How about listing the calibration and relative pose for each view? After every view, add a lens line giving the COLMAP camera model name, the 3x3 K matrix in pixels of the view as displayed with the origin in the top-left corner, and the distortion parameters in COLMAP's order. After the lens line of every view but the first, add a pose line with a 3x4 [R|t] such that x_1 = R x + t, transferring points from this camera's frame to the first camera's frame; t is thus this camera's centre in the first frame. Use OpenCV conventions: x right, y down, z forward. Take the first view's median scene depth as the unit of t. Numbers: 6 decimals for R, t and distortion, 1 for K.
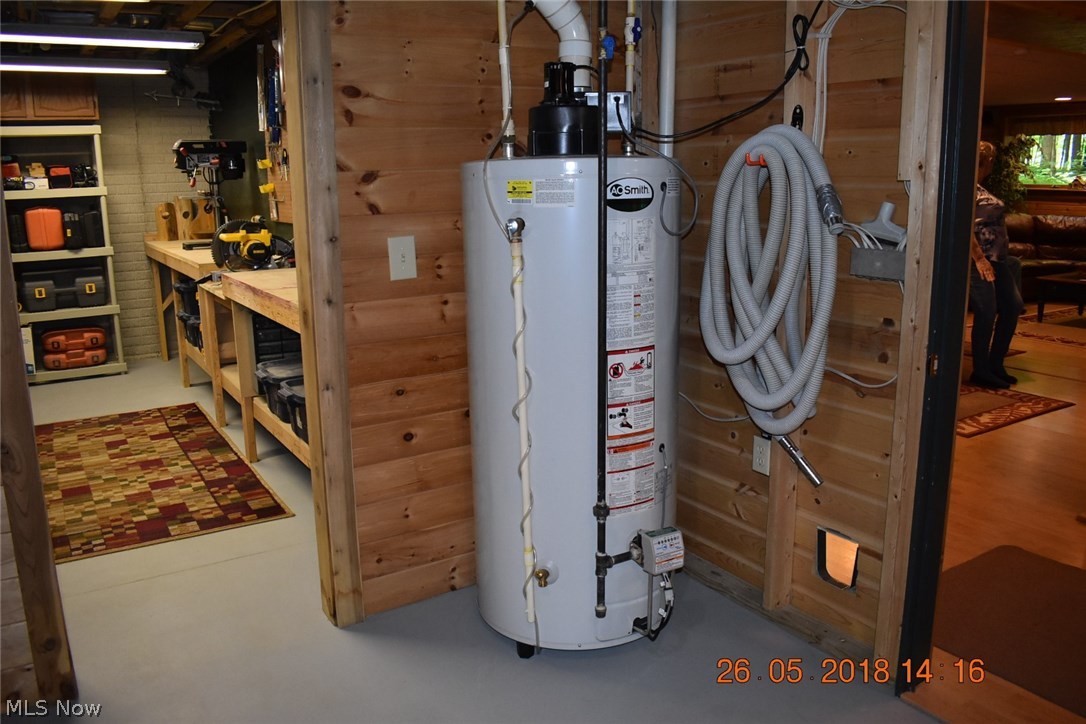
lens RADIAL K [[858.6, 0, 543.0], [0, 858.6, 362.0], [0, 0, 1]] dist [-0.089754, 0.006447]
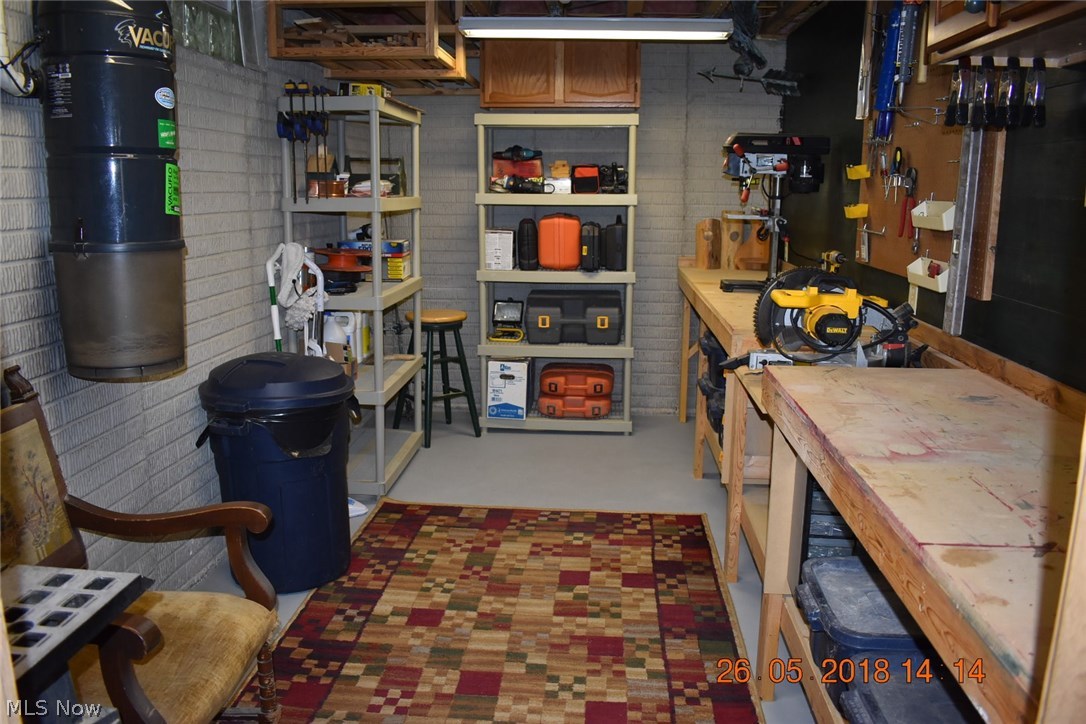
lens RADIAL K [[858.6, 0, 543.0], [0, 858.6, 362.0], [0, 0, 1]] dist [-0.089754, 0.006447]
pose [[0.807580, 0.137675, -0.573463, -0.141149], [-0.143727, 0.988997, 0.035031, -0.084587], [0.571976, 0.054132, 0.818482, 0.367317]]
